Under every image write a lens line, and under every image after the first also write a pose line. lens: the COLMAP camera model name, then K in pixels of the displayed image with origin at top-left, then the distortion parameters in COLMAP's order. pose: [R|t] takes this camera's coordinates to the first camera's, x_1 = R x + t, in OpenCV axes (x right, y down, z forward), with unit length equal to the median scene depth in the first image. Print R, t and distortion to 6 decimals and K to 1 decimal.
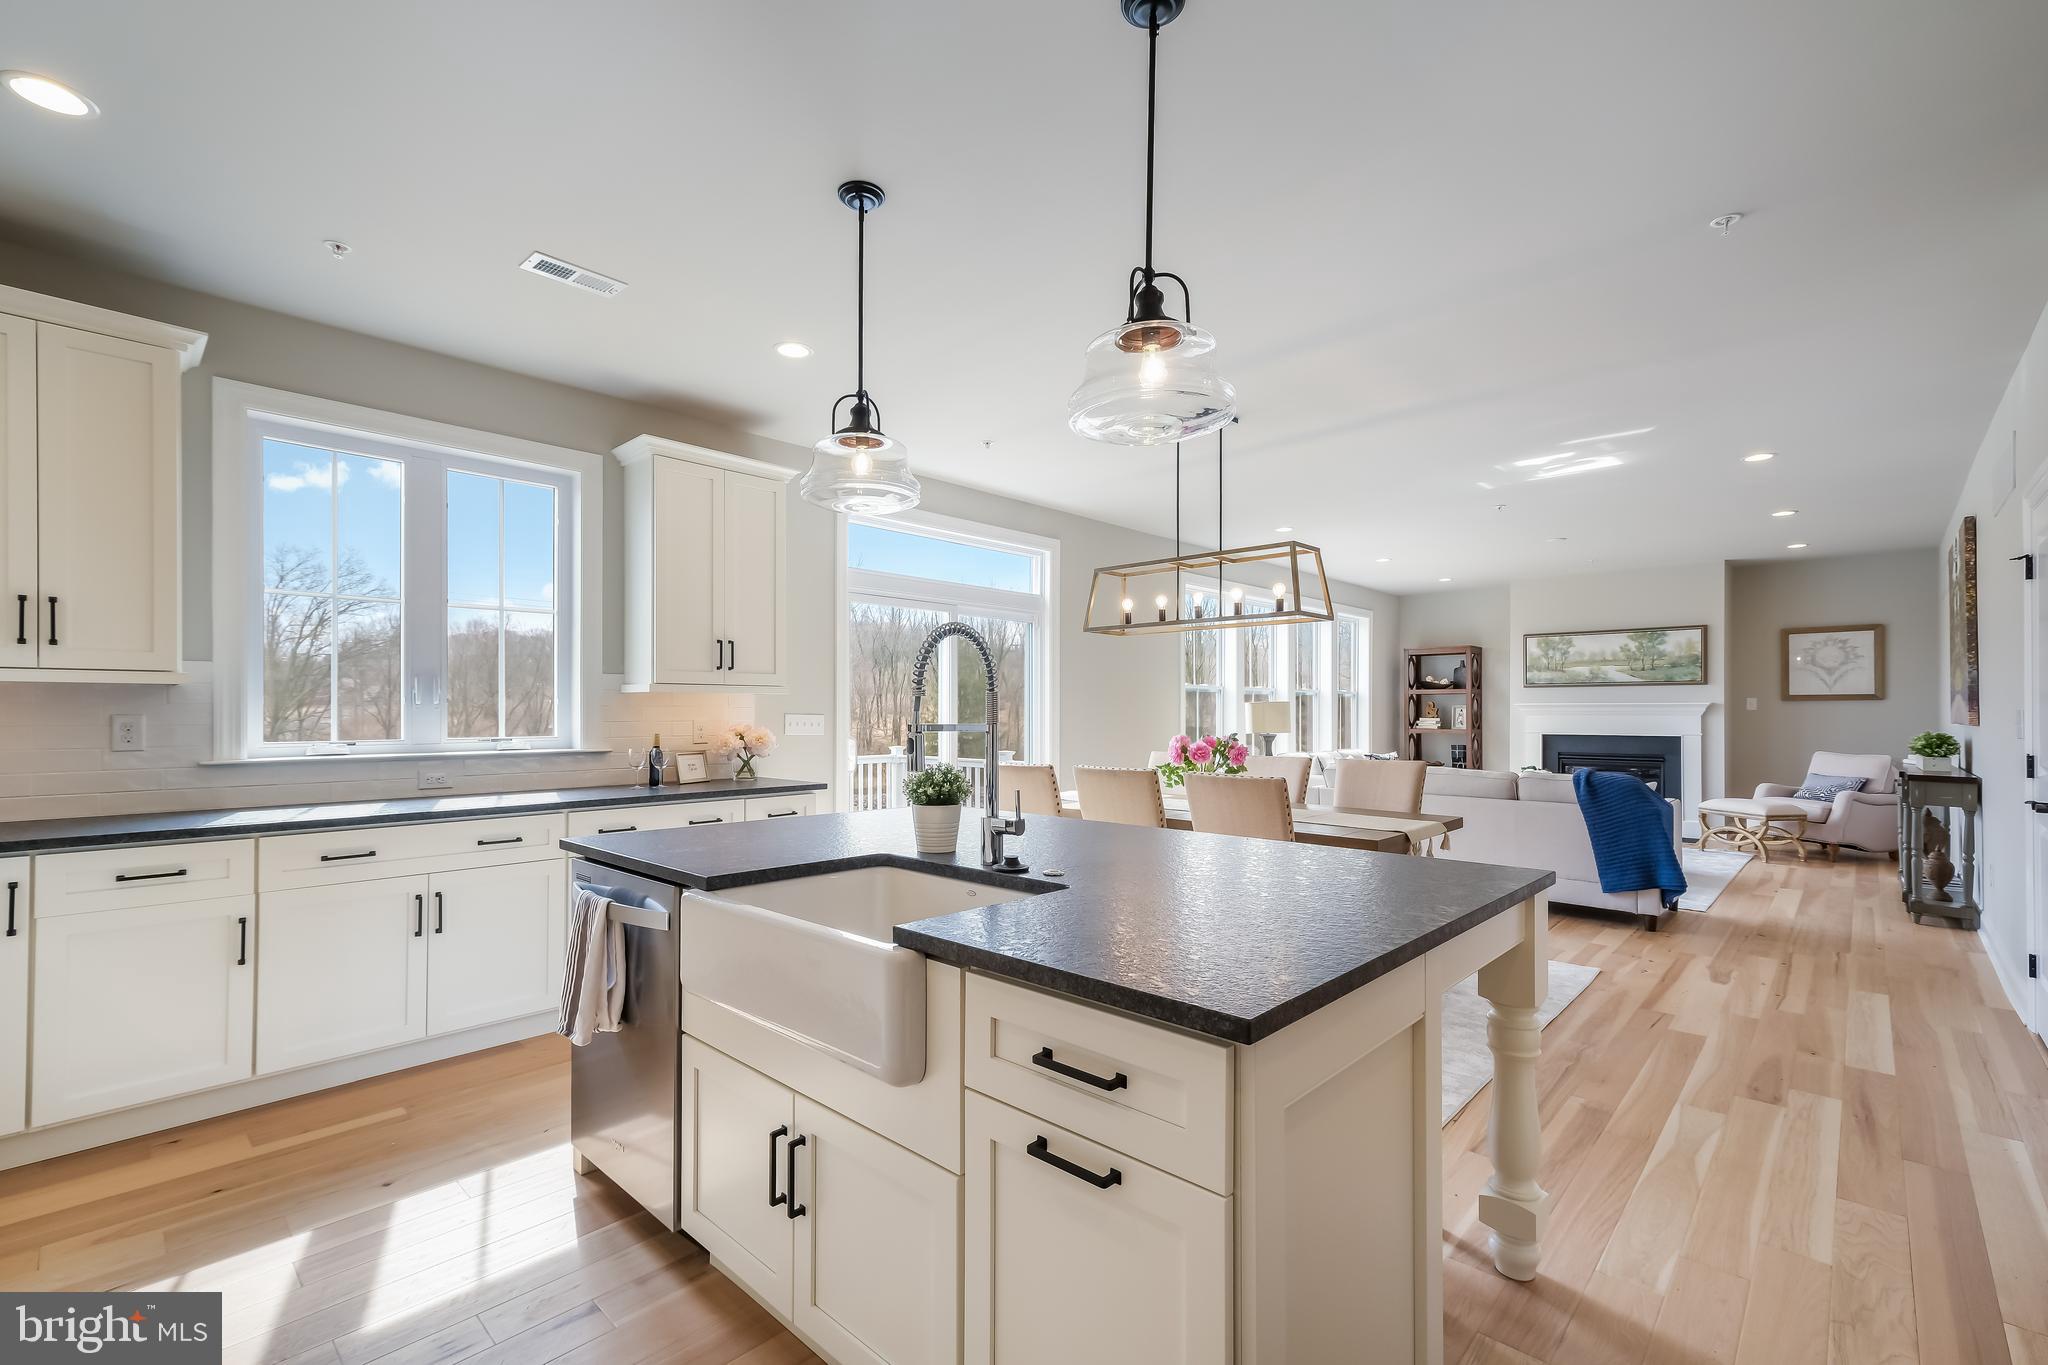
lens RADIAL K [[904.7, 0, 1009.1], [0, 904.7, 699.3], [0, 0, 1]] dist [0.008245, 0.000106]
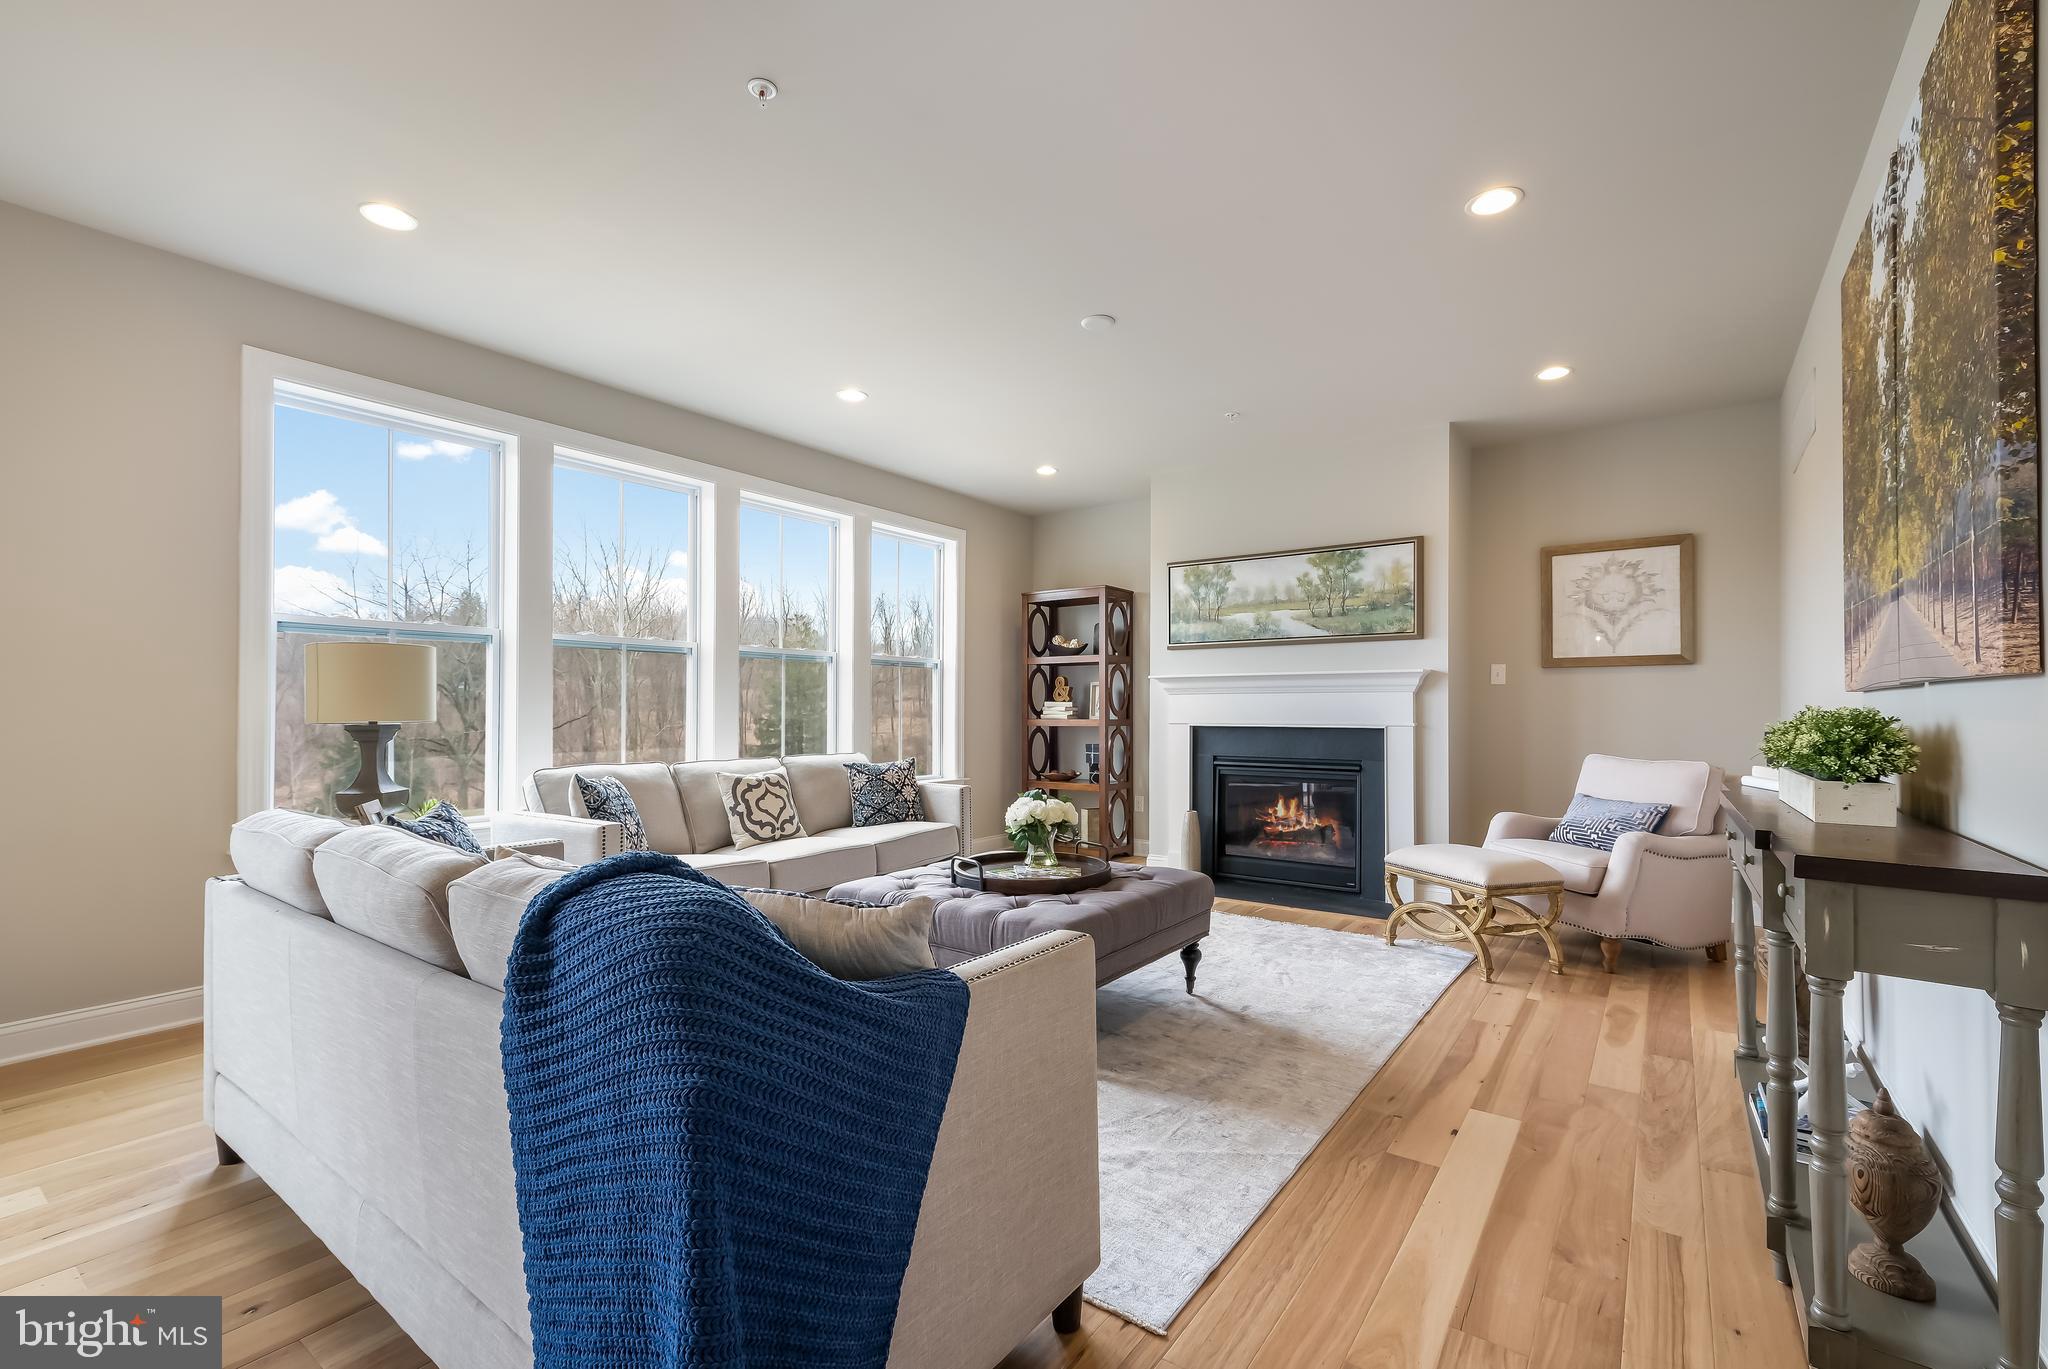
lens RADIAL K [[892.4, 0, 1027.5], [0, 892.4, 693.5], [0, 0, 1]] dist [0.009648, 0.000410]
pose [[0.991303, 0.000711, 0.131598, 0.442170], [-0.000118, 0.999990, -0.004511, 0.021233], [-0.131600, 0.004456, 0.991293, 0.467587]]
